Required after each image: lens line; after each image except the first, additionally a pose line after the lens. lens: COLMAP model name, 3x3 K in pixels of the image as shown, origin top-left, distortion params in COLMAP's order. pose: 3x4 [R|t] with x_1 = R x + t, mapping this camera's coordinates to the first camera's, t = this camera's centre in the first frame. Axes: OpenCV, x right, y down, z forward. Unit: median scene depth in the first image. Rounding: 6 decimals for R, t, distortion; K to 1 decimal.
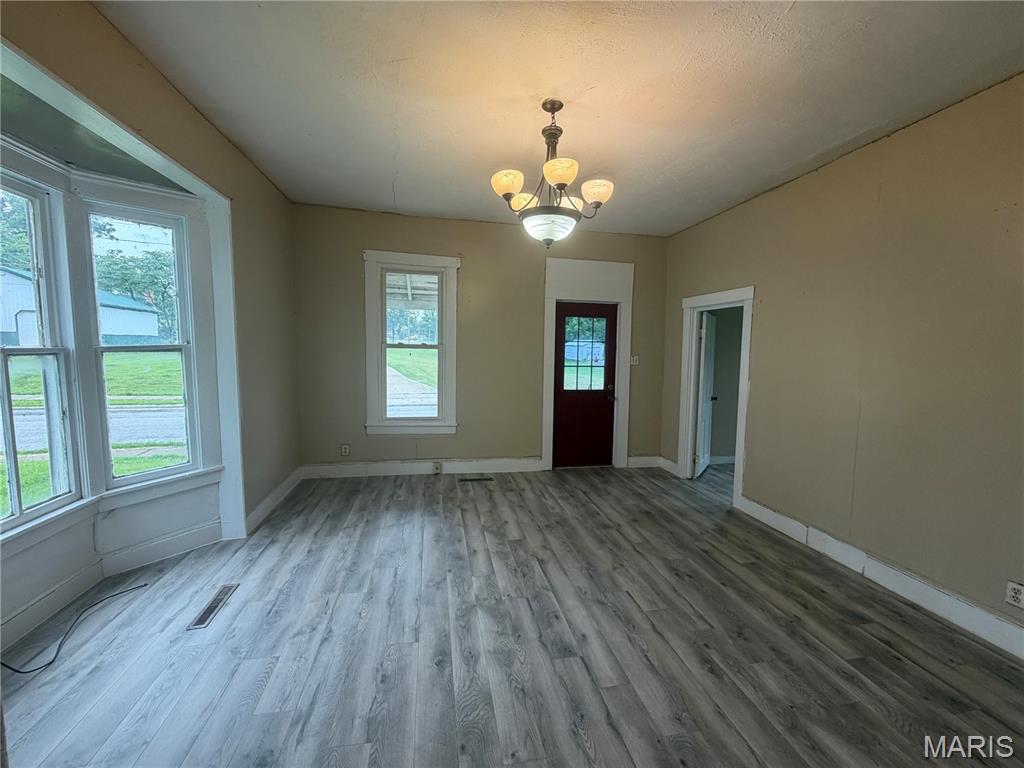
lens RADIAL K [[409.2, 0, 517.4], [0, 409.2, 385.1], [0, 0, 1]] dist [0.003324, -0.000883]
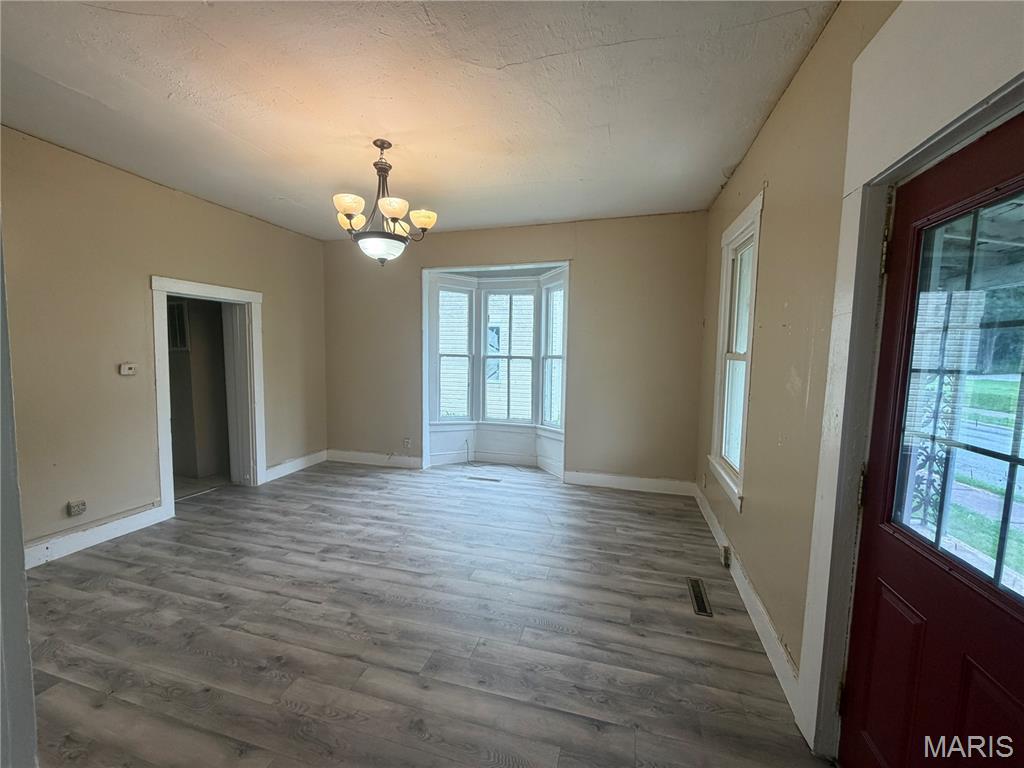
lens RADIAL K [[409.2, 0, 510.6], [0, 409.2, 383.8], [0, 0, 1]] dist [0.003324, -0.000883]
pose [[-0.468816, 0.043691, -0.882215, 0.983460], [-0.103252, 0.989218, 0.103859, -0.167389], [0.877240, 0.139781, -0.459250, 1.957976]]
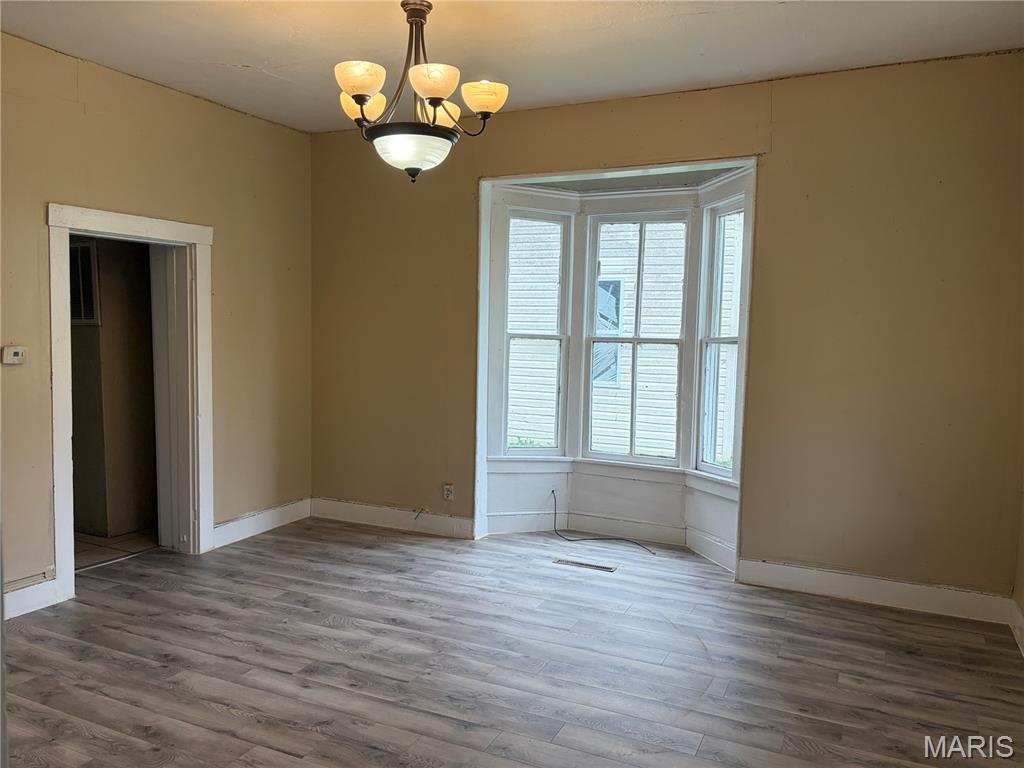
lens RADIAL K [[779.5, 0, 509.0], [0, 779.5, 389.3], [0, 0, 1]] dist [0.039179, -0.014986]
pose [[-0.611292, 0.036983, -0.790541, 1.041331], [-0.103444, 0.986604, 0.126144, -0.184588], [0.784616, 0.158887, -0.599277, 2.000745]]
